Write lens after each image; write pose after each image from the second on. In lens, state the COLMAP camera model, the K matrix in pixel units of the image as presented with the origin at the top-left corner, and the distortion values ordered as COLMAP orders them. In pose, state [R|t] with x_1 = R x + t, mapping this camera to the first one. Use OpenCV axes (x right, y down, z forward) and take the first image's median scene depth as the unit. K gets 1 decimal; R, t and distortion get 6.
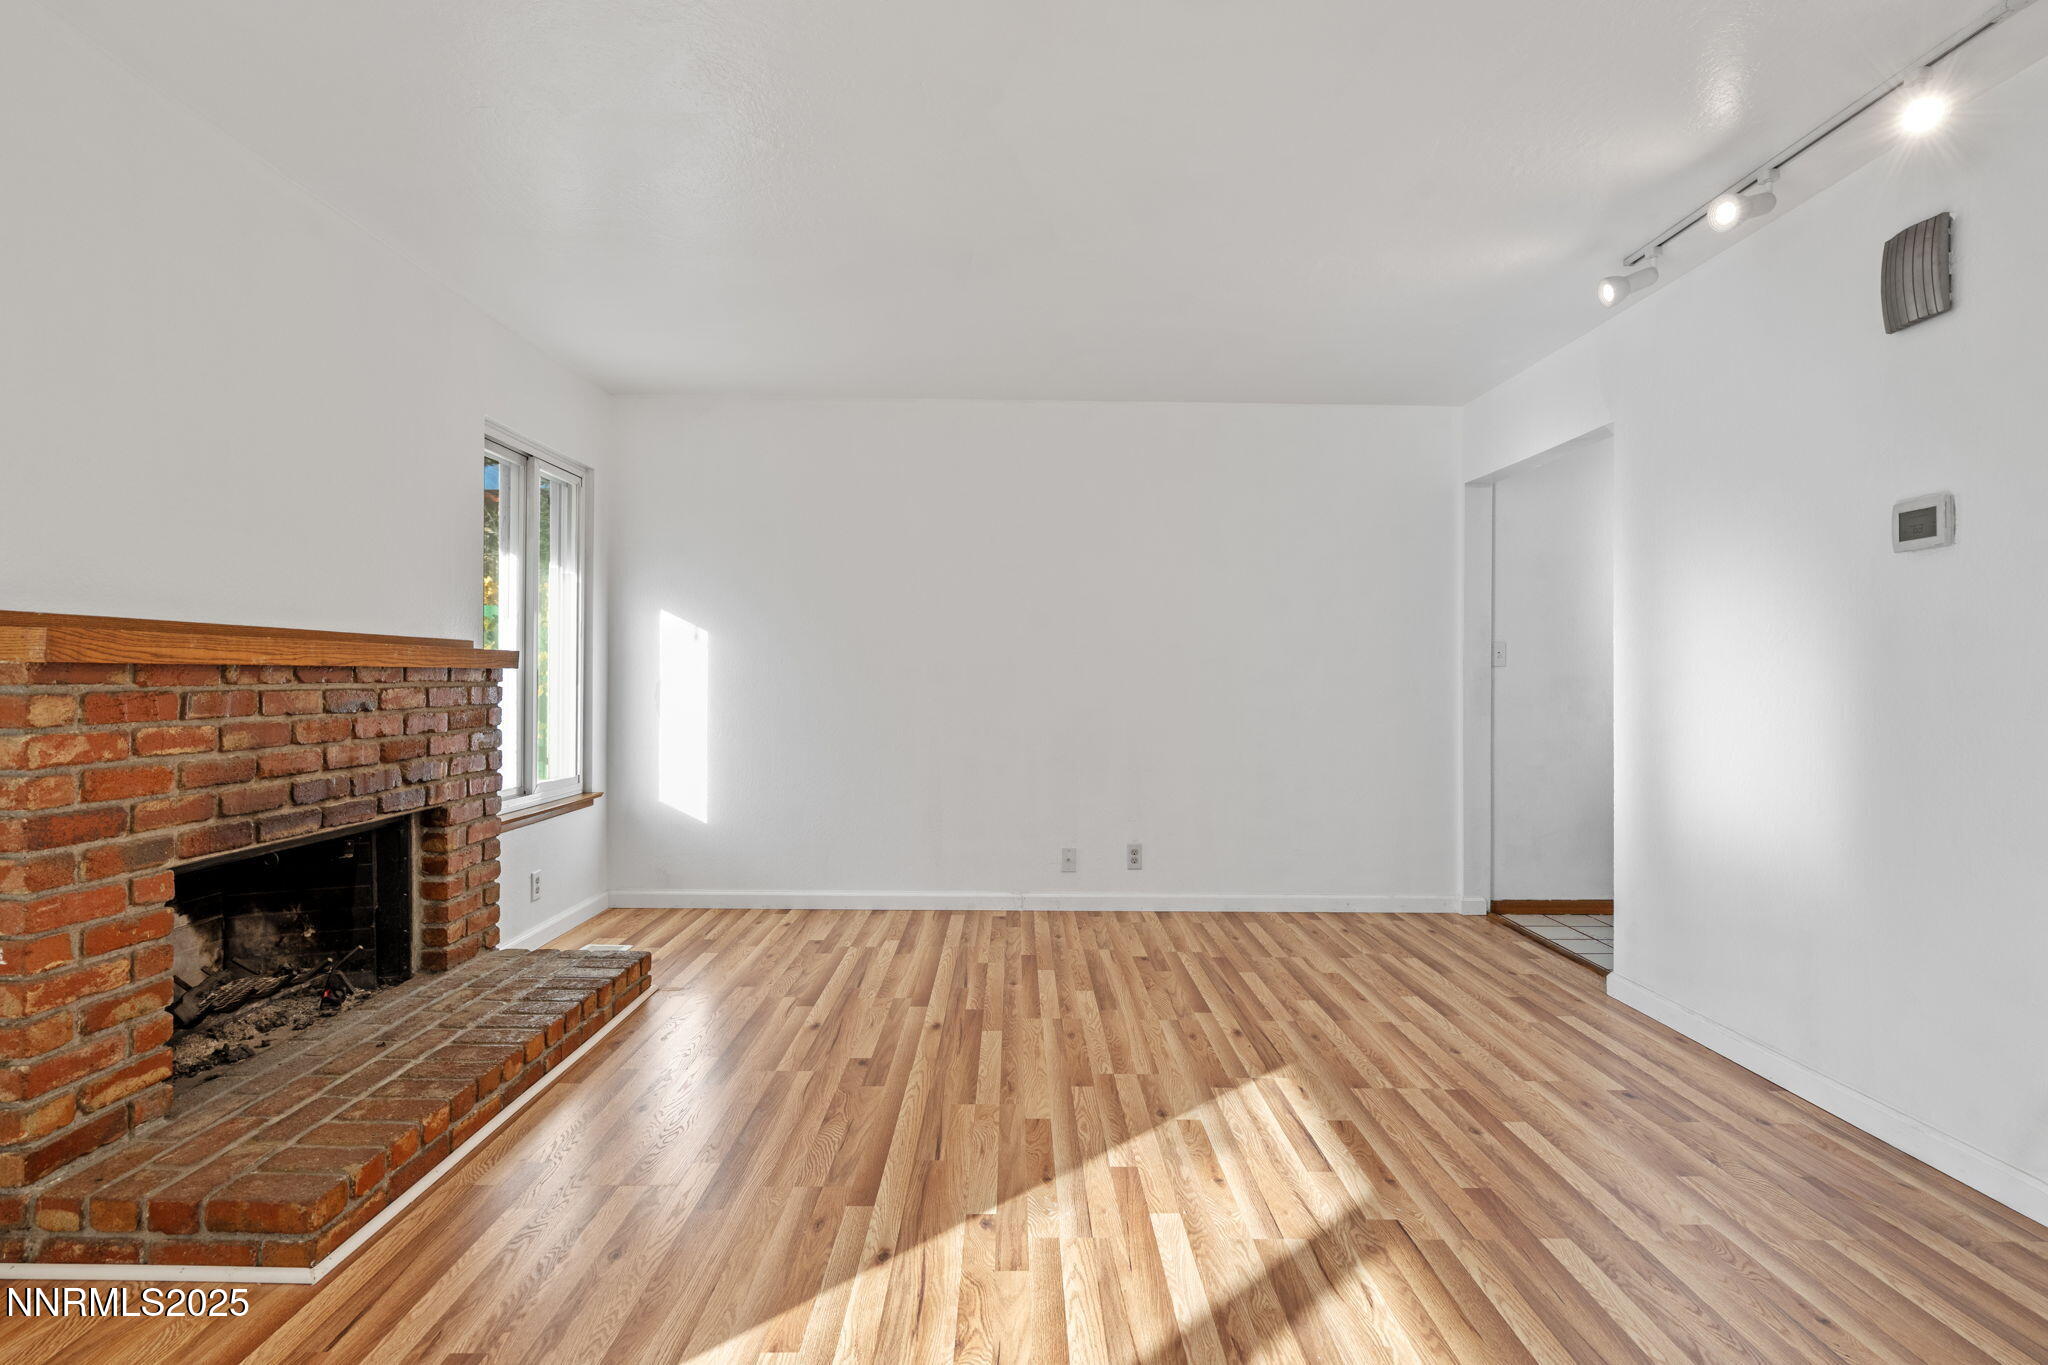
lens RADIAL K [[925.9, 0, 1014.9], [0, 925.9, 682.2], [0, 0, 1]] dist [-0.009806, 0.004018]
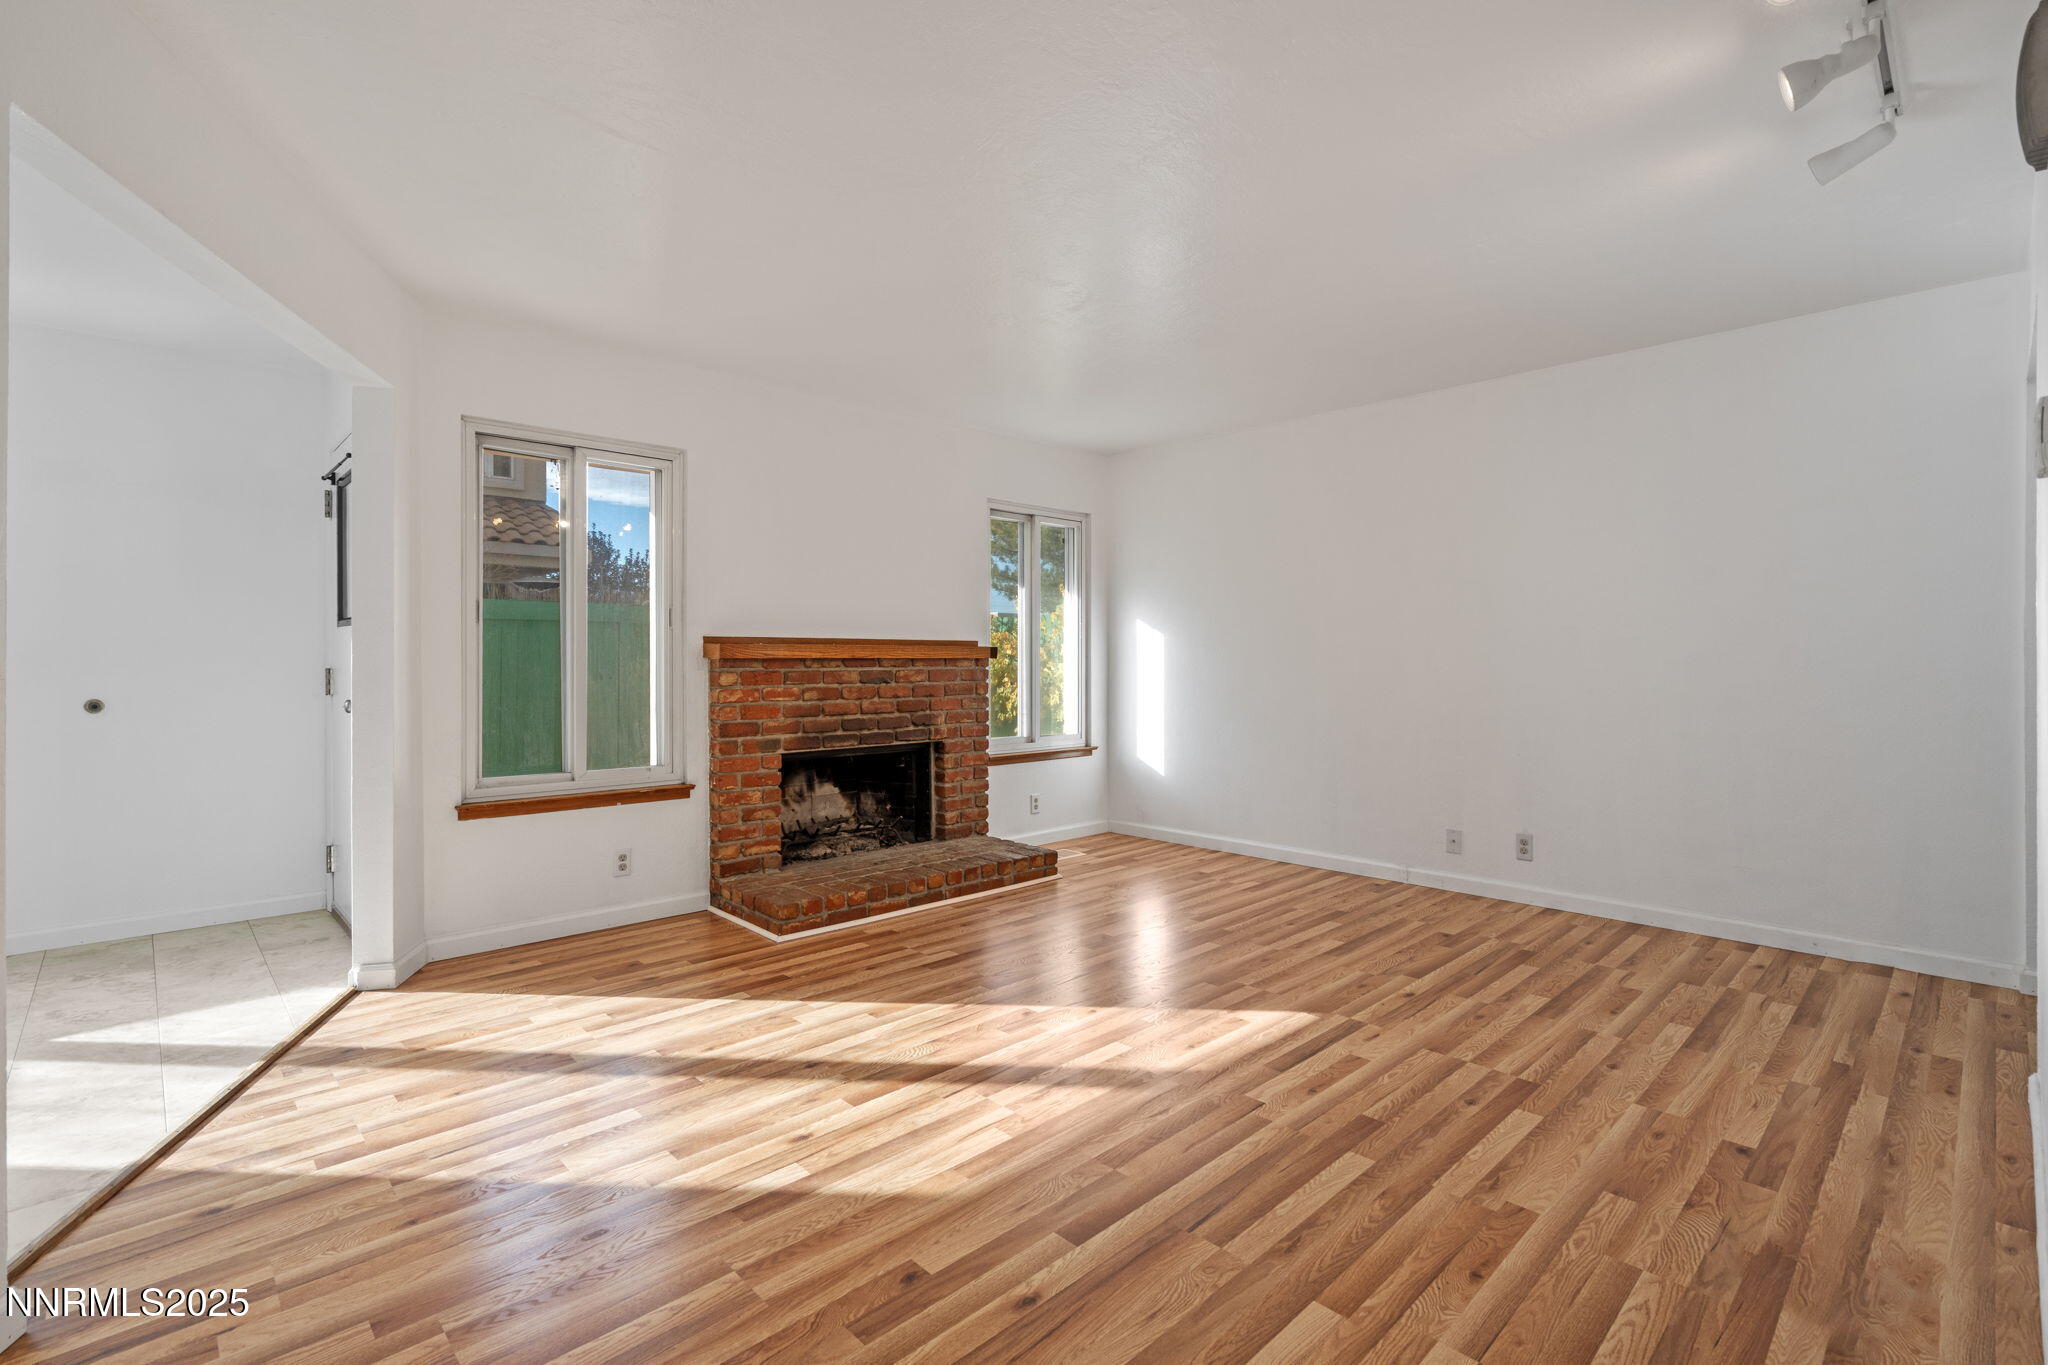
lens RADIAL K [[925.9, 0, 1023.2], [0, 925.9, 668.6], [0, 0, 1]] dist [-0.009806, 0.004018]
pose [[0.689778, -0.001774, -0.724019, 0.744105], [0.003095, 0.999995, 0.000498, 0.003596], [0.724014, -0.002585, 0.689780, -0.052273]]
